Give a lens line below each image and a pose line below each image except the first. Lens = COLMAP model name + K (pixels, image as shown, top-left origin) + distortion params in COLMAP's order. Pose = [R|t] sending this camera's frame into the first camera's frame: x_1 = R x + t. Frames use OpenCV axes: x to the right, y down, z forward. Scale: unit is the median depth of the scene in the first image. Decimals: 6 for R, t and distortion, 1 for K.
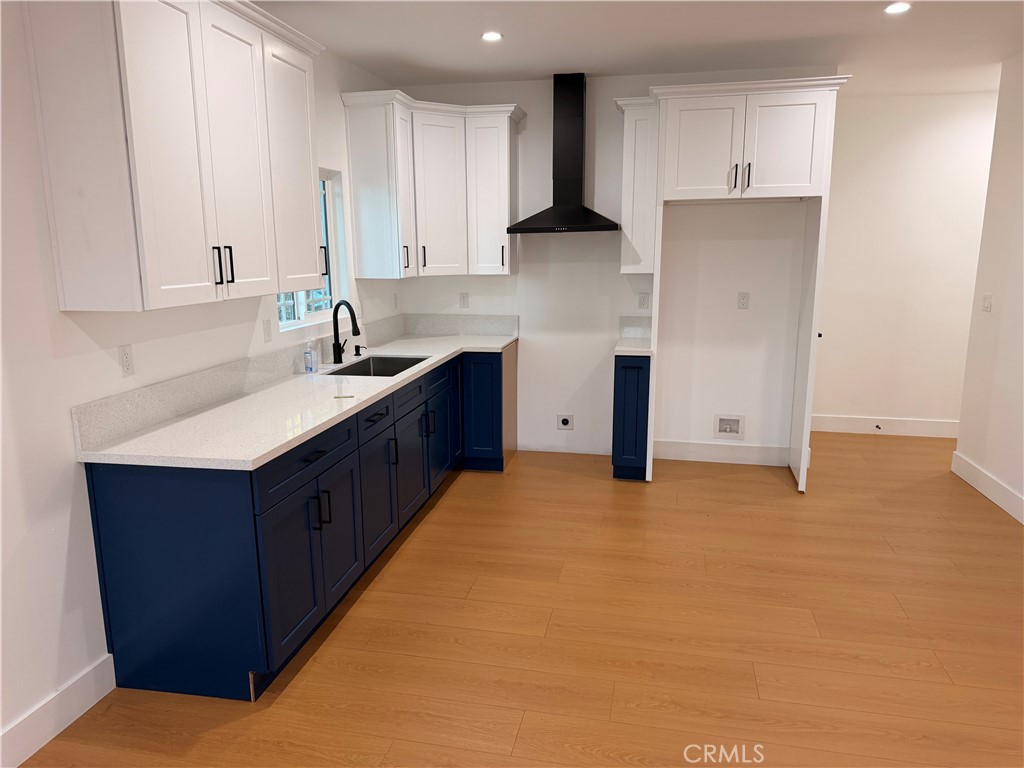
lens RADIAL K [[730.3, 0, 512.0], [0, 730.3, 384.0], [0, 0, 1]] dist [0.113787, -0.175613]
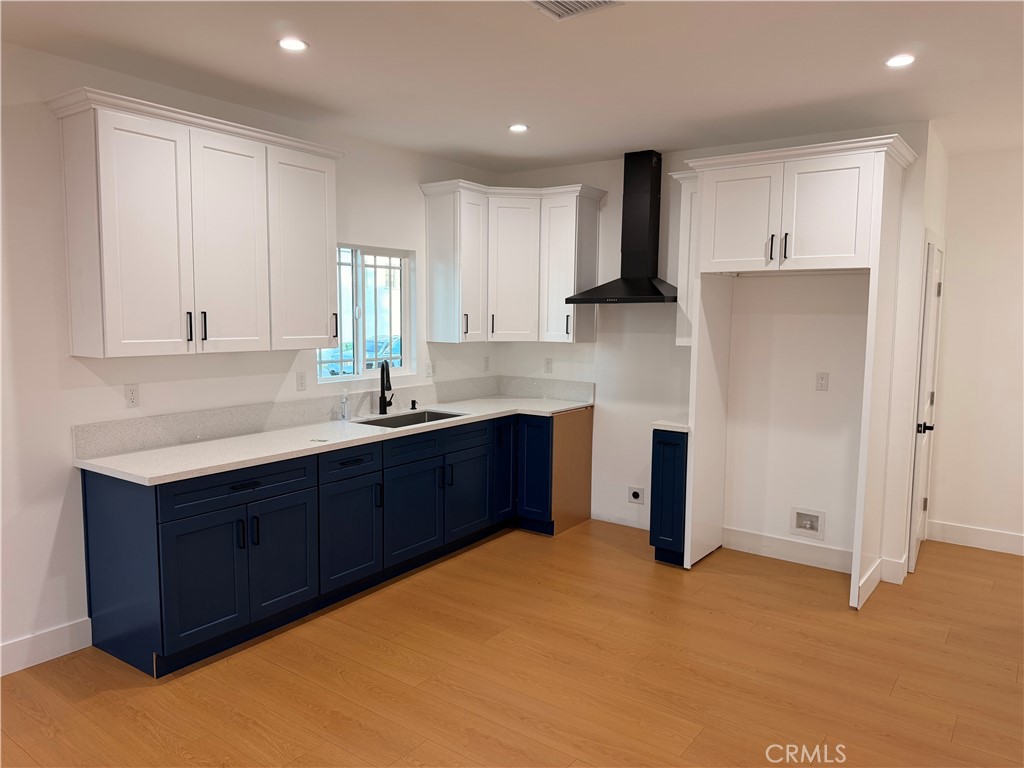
lens RADIAL K [[734.8, 0, 513.3], [0, 734.8, 373.1], [0, 0, 1]] dist [0.120491, -0.184833]
pose [[0.909690, 0.050987, -0.412146, 0.397322], [-0.093501, 0.992100, -0.083642, -0.014290], [0.404625, 0.114625, 0.907270, 0.035427]]
